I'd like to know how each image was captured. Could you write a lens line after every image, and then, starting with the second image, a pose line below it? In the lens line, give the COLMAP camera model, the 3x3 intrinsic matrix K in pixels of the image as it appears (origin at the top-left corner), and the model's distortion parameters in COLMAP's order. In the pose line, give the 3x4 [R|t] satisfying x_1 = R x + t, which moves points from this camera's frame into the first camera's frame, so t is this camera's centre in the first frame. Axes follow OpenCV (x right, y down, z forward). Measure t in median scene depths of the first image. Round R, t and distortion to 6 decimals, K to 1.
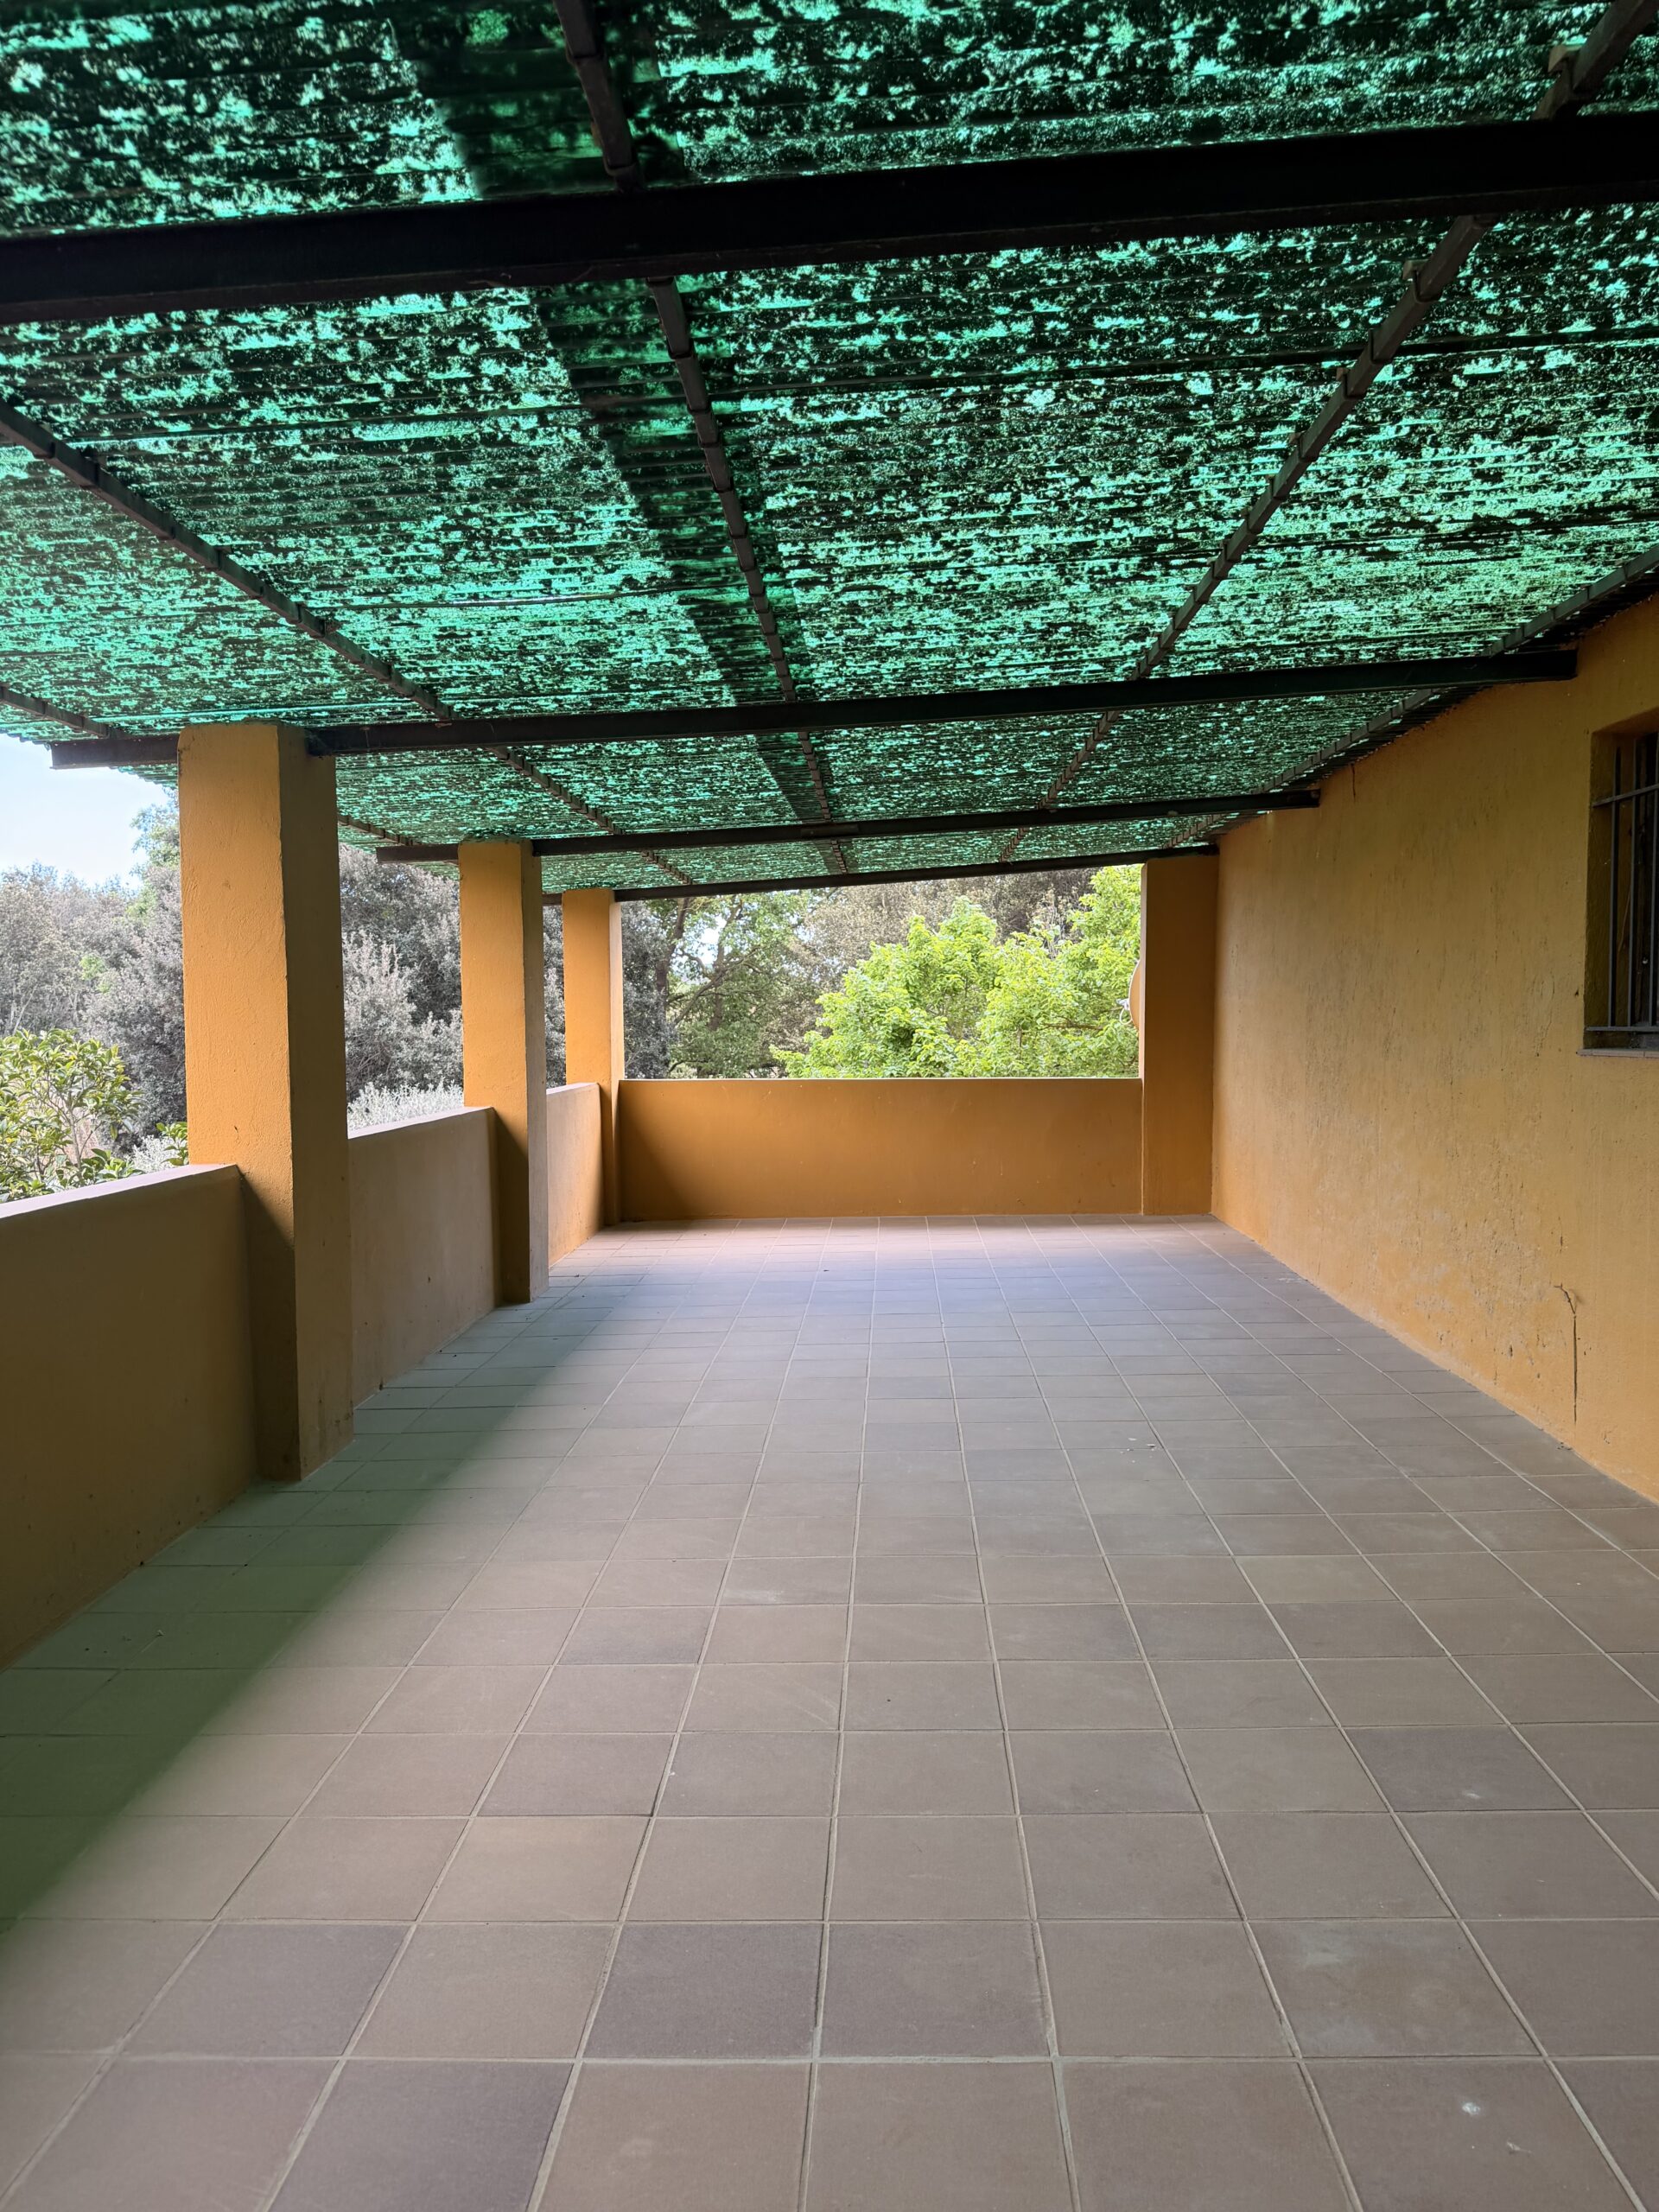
lens RADIAL K [[1557.8, 0, 832.5], [0, 1557.8, 1101.0], [0, 0, 1]] dist [0.166044, -0.342629]
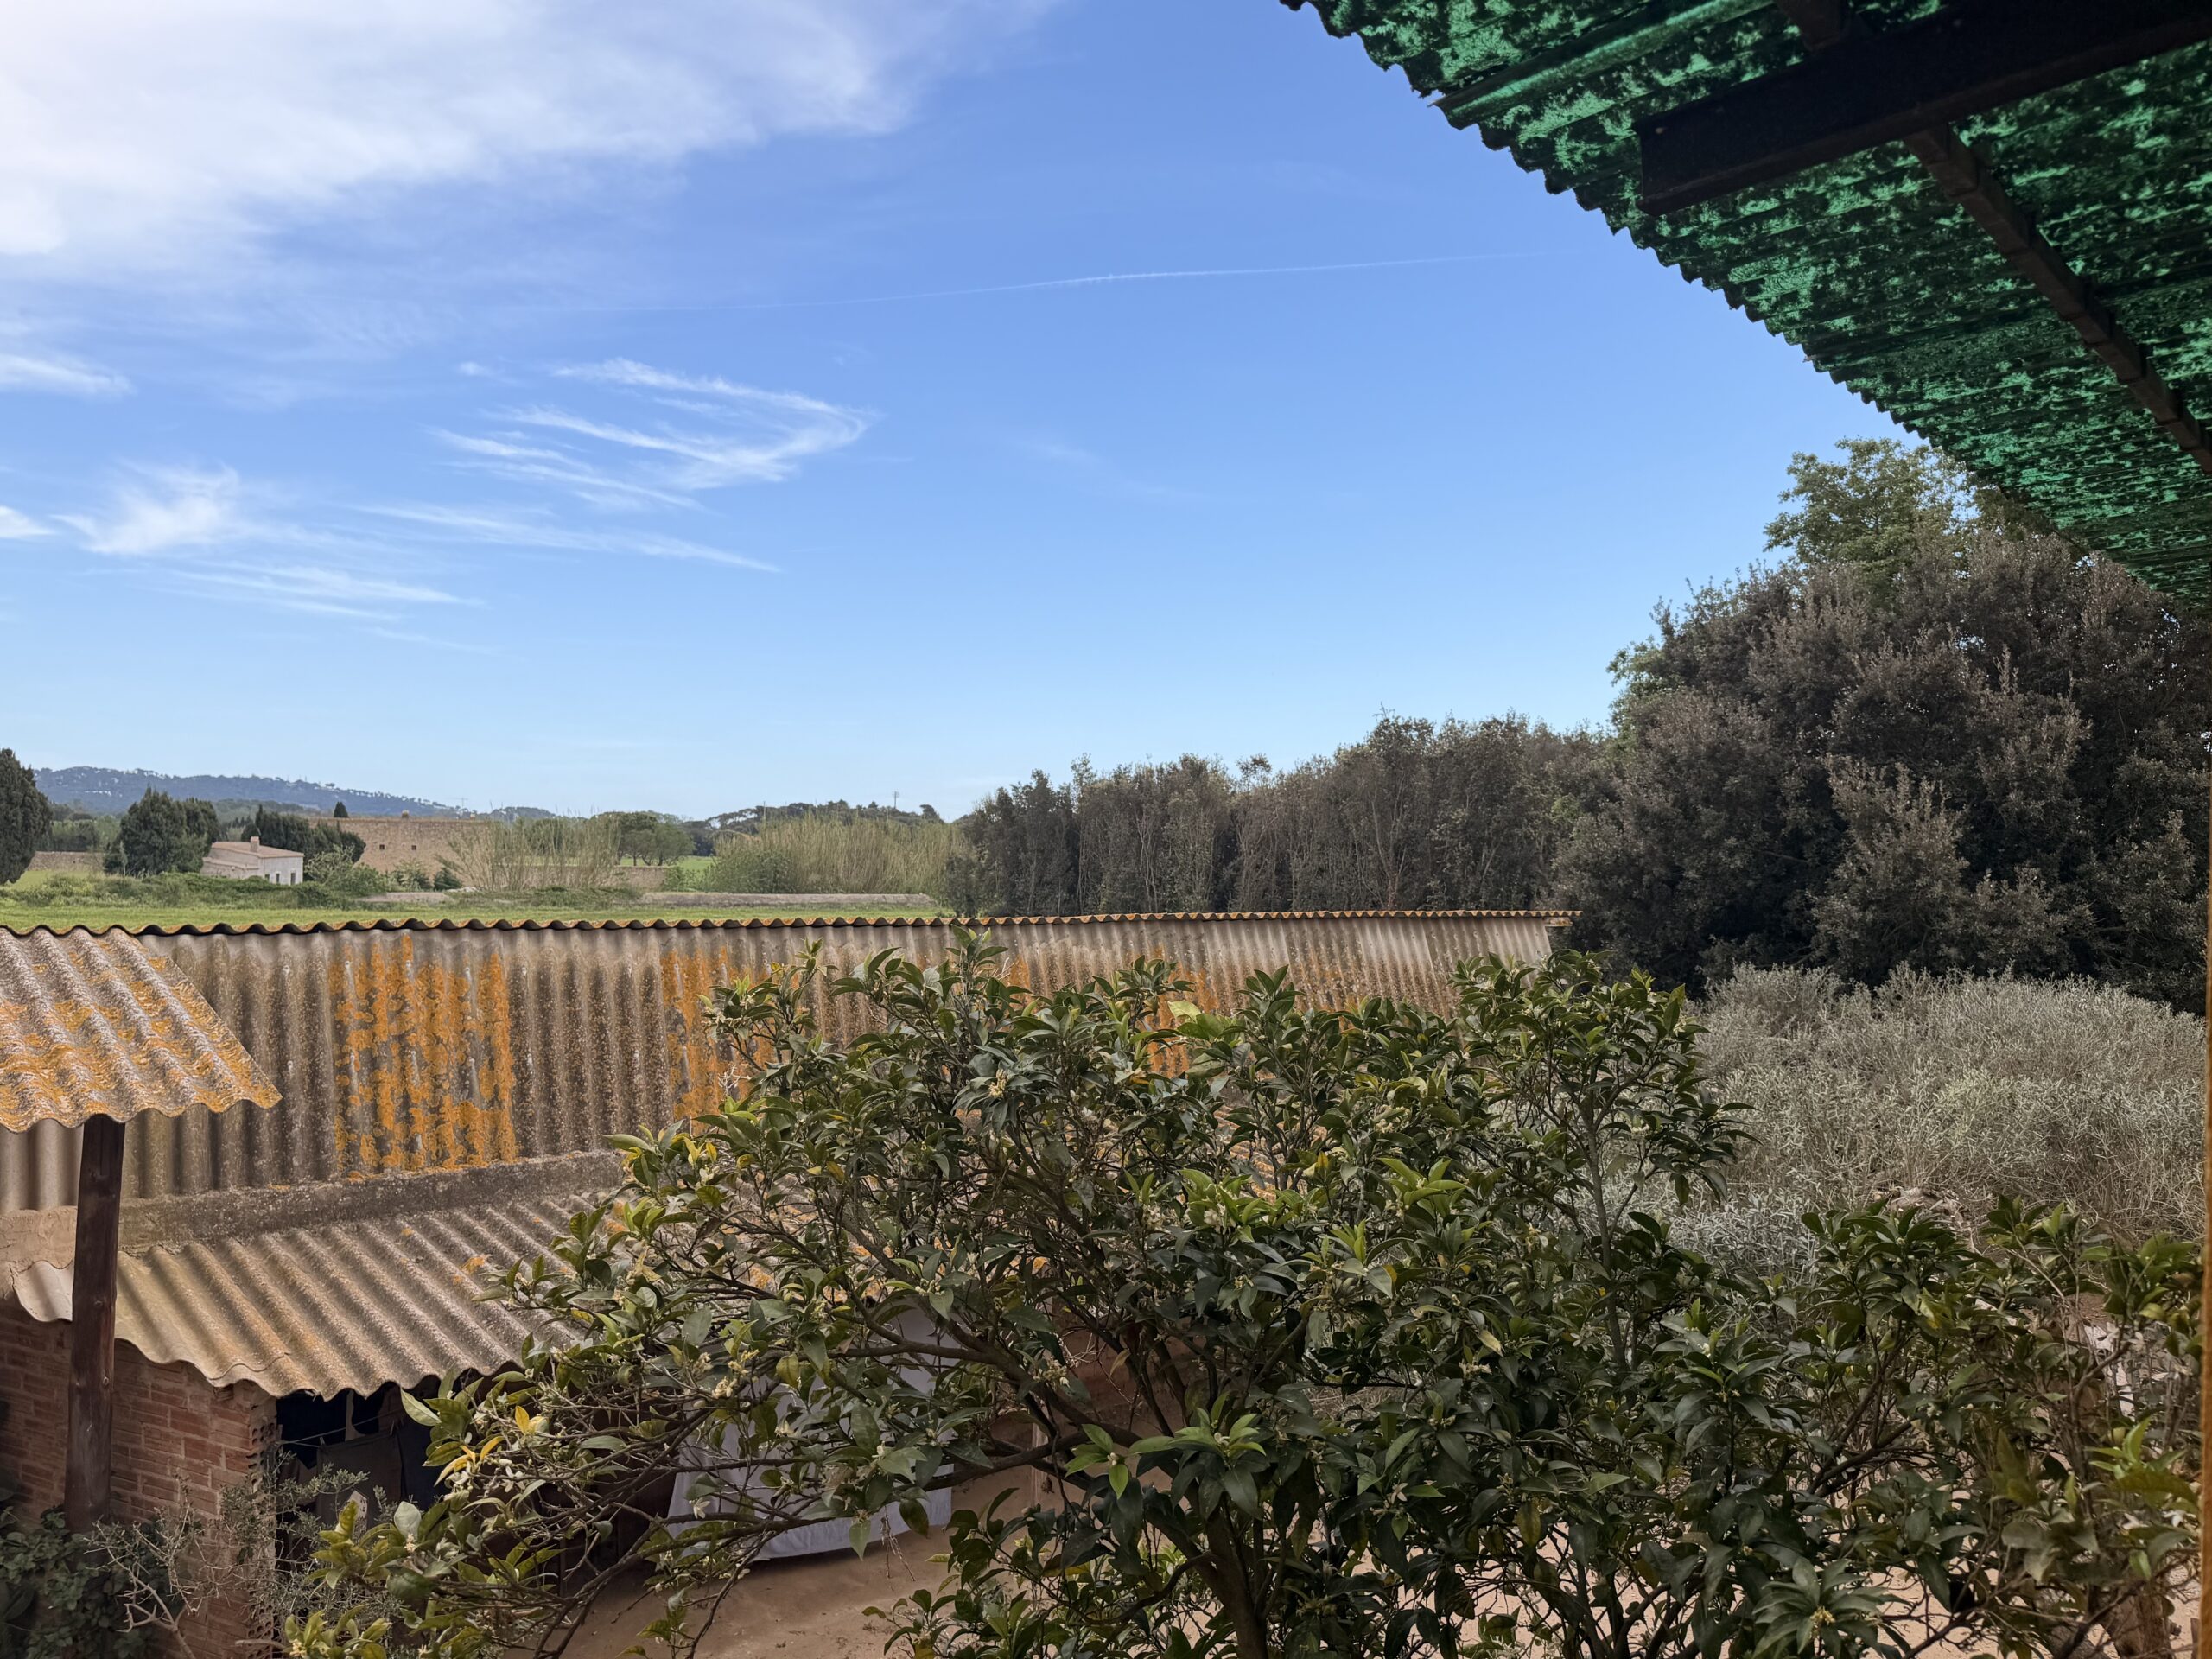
lens RADIAL K [[1557.8, 0, 1108.8], [0, 1557.8, 801.0], [0, 0, 1]] dist [0.166044, -0.342629]
pose [[0.757815, -0.005088, -0.652450, -0.079239], [-0.053470, 0.996122, -0.069873, -0.013831], [0.650275, 0.087837, 0.754604, 0.153316]]
